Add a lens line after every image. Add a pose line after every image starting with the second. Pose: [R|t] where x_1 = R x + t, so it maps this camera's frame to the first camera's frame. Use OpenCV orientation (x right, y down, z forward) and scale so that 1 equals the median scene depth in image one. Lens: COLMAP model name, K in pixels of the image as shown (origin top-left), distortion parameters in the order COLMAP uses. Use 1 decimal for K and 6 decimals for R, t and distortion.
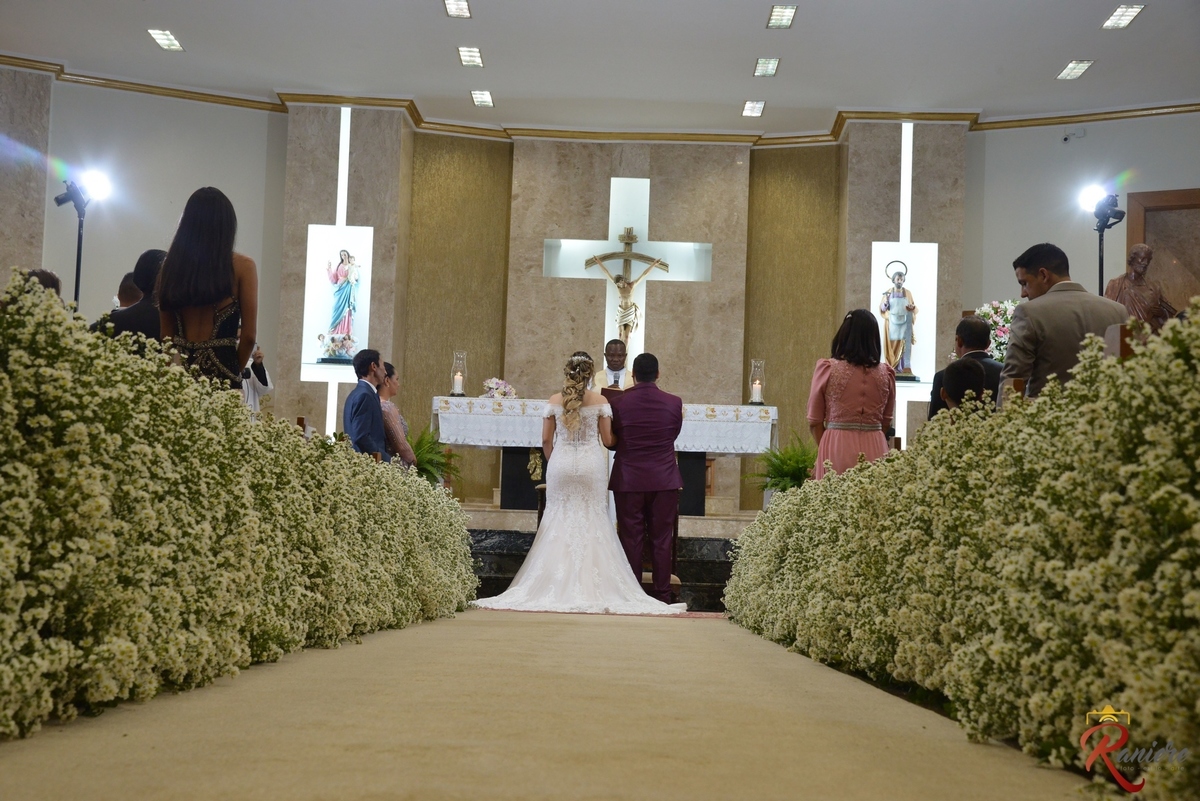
lens RADIAL K [[1667.4, 0, 600.4], [0, 1667.4, 400.3], [0, 0, 1]] dist [0.252339, 0.000000]
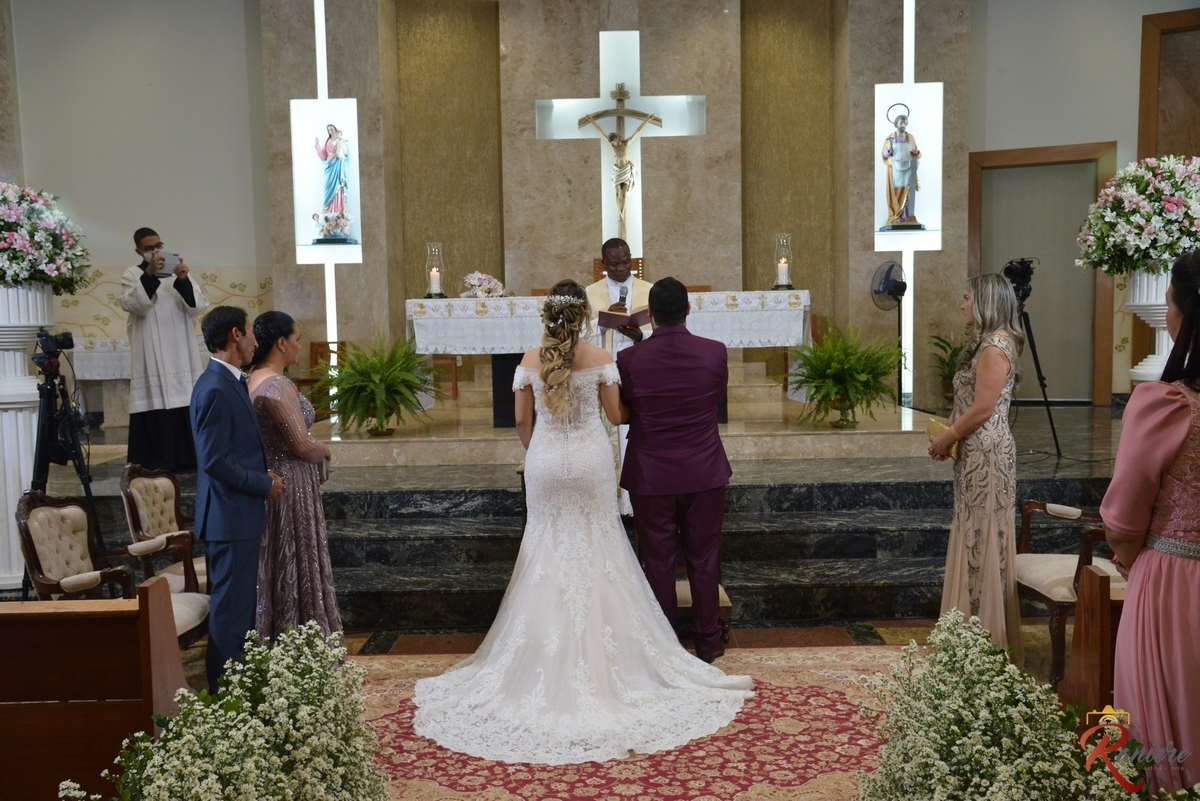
lens RADIAL K [[1069.9, 0, 600.1], [0, 1069.9, 404.7], [0, 0, 1]] dist [0.015362, 0.023361]
pose [[0.998458, -0.054282, -0.011595, 0.002200], [0.055488, 0.981509, 0.183196, -0.035543], [0.001436, -0.183557, 0.983008, 0.362495]]
